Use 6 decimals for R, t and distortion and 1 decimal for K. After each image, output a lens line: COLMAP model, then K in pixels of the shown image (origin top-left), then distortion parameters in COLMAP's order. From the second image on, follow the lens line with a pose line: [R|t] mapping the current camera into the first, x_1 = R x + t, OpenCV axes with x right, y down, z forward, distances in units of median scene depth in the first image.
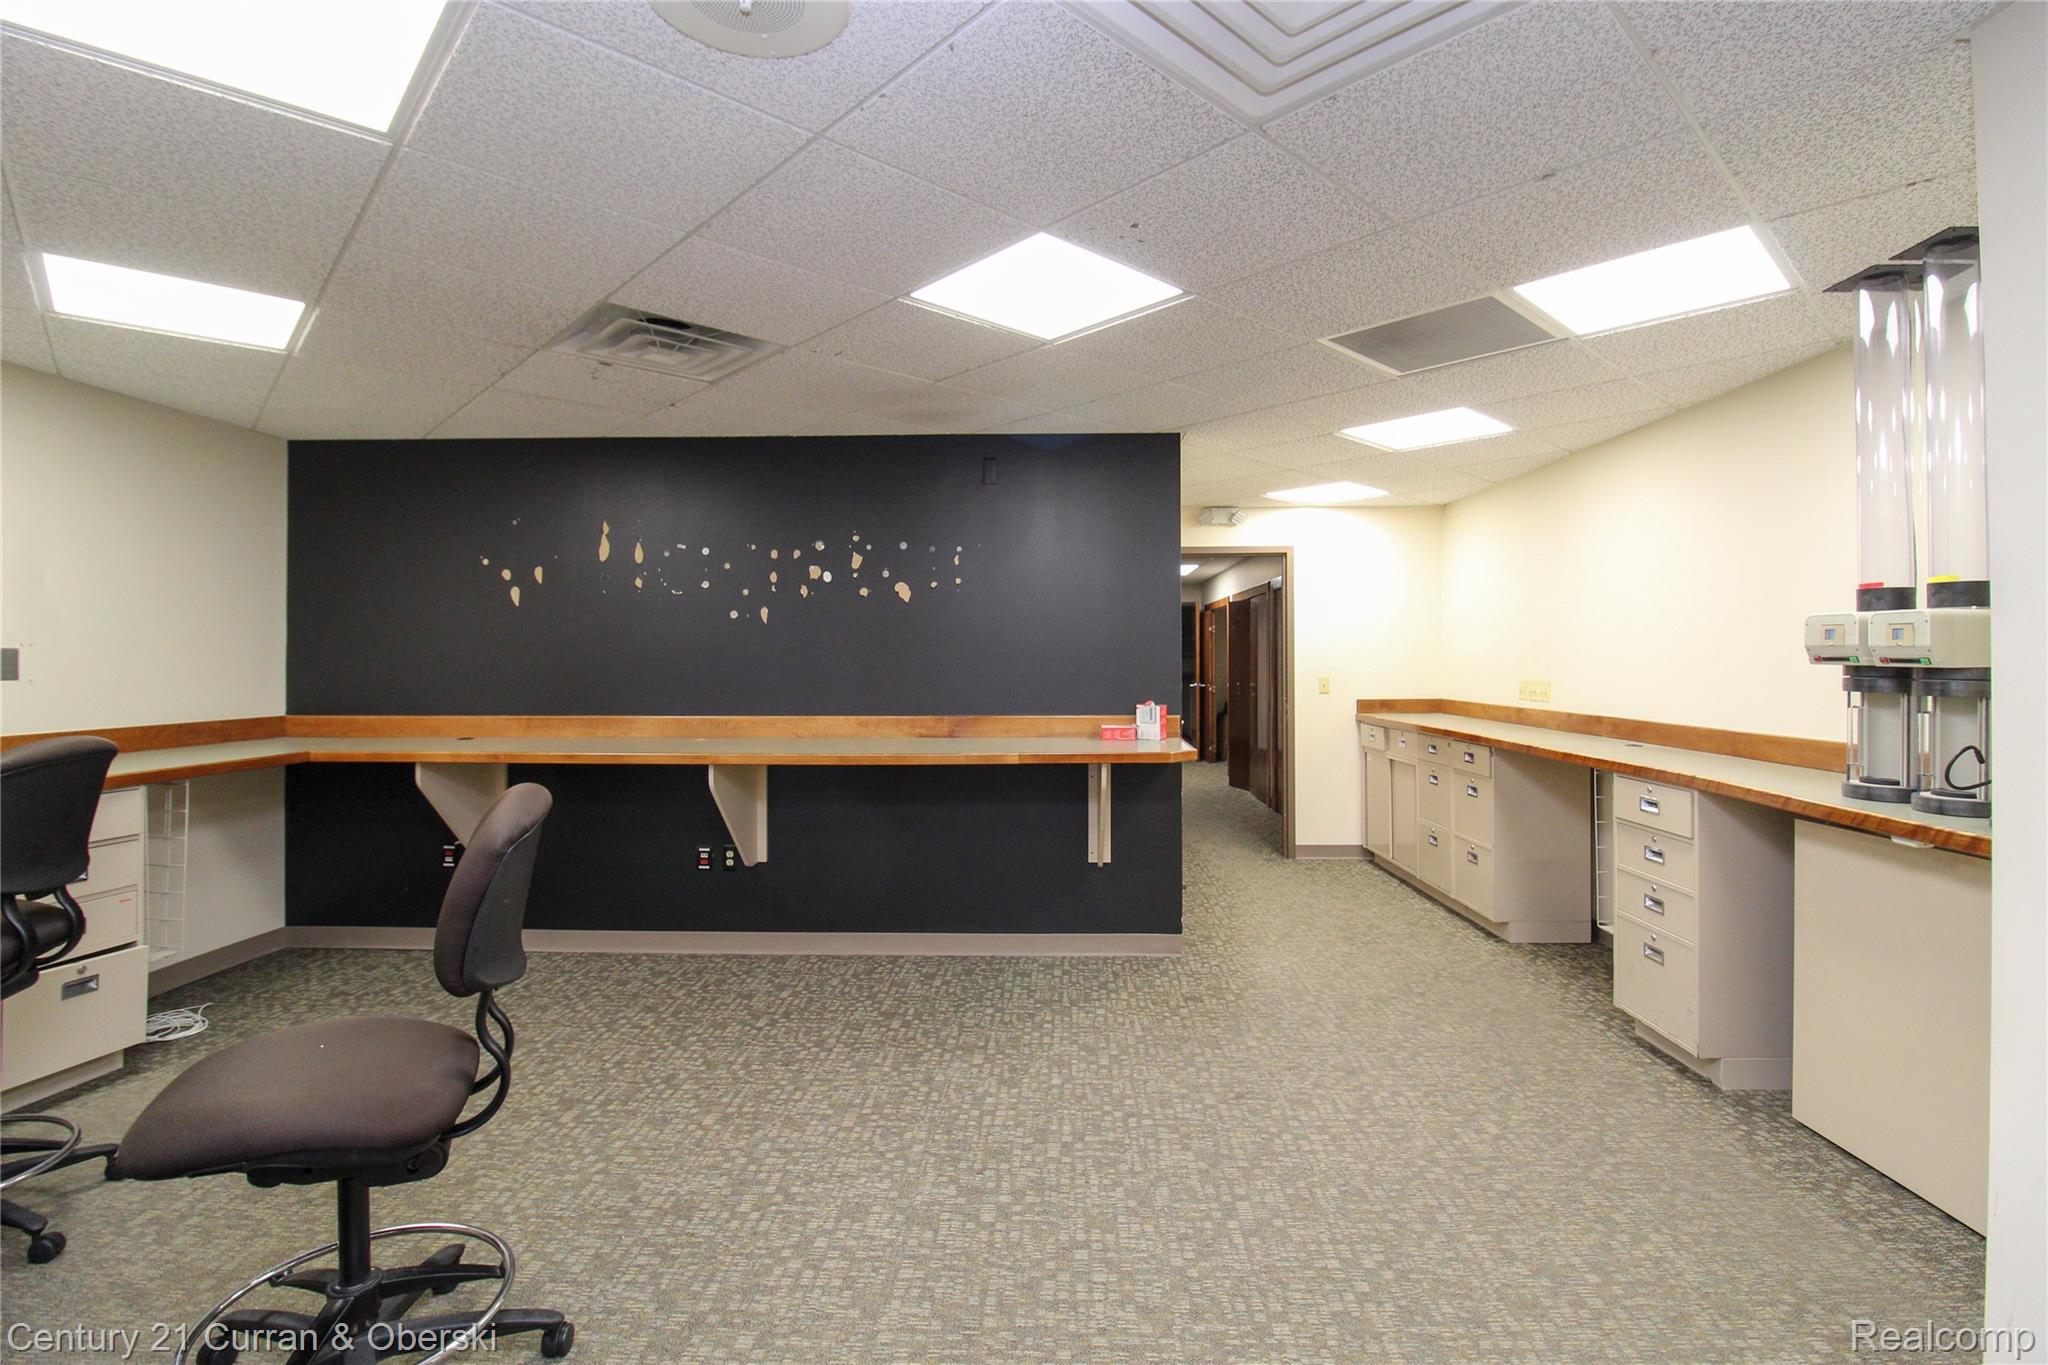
lens RADIAL K [[972.1, 0, 1019.1], [0, 972.1, 661.8], [0, 0, 1]] dist [-0.009255, -0.004967]
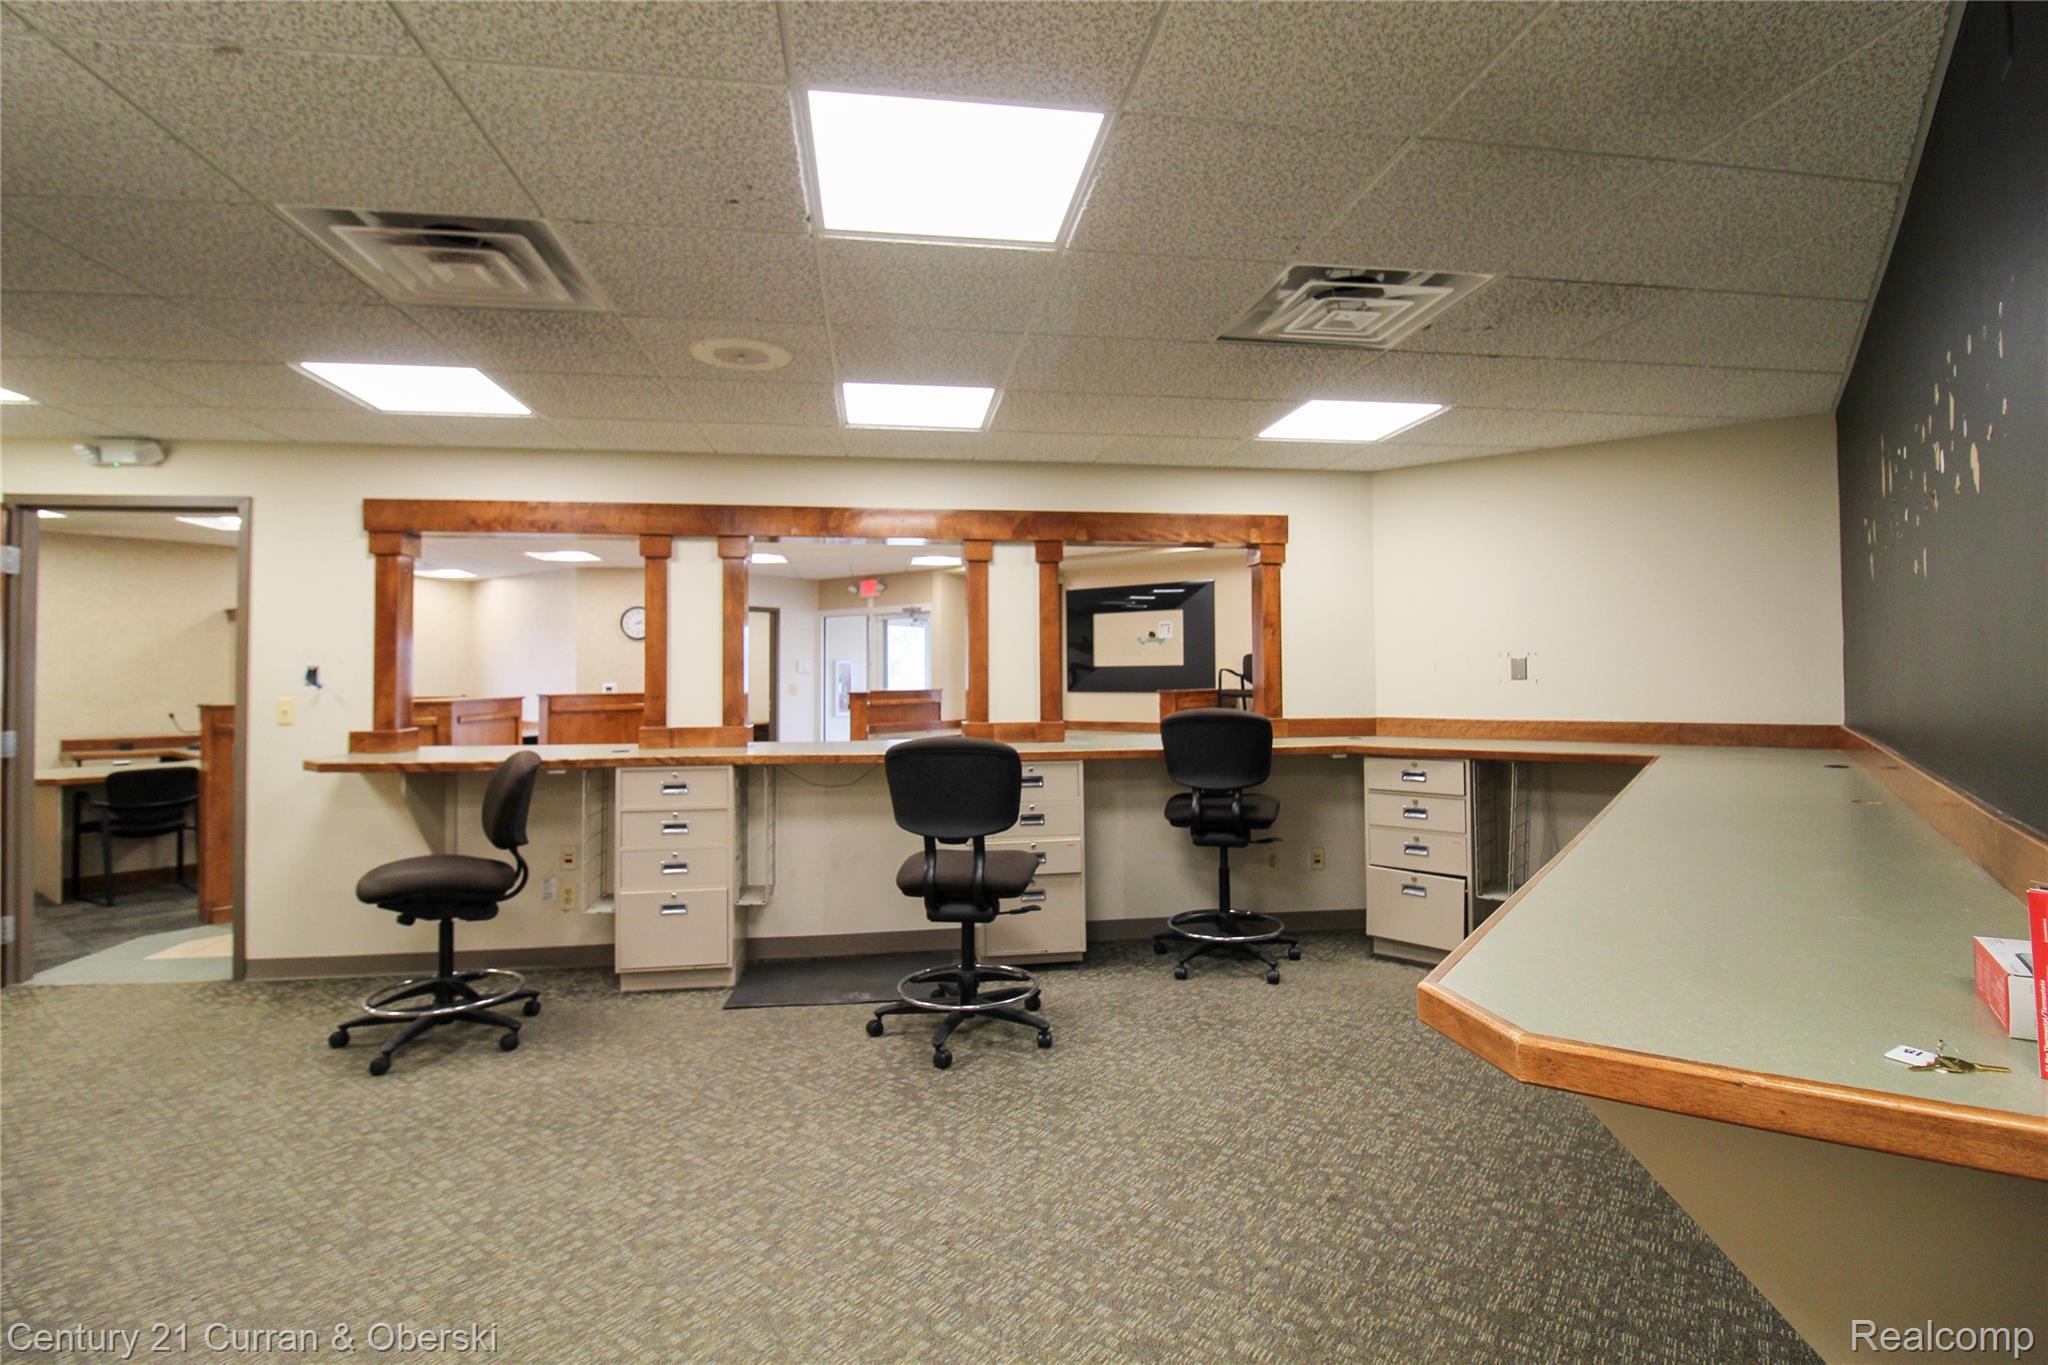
lens RADIAL K [[972.1, 0, 1019.0], [0, 972.1, 683.8], [0, 0, 1]] dist [-0.009255, -0.004967]
pose [[-0.562847, 0.008284, -0.826519, 0.572097], [0.003730, 0.999965, 0.007483, 0.018787], [0.826552, 0.001129, -0.562859, 1.386547]]
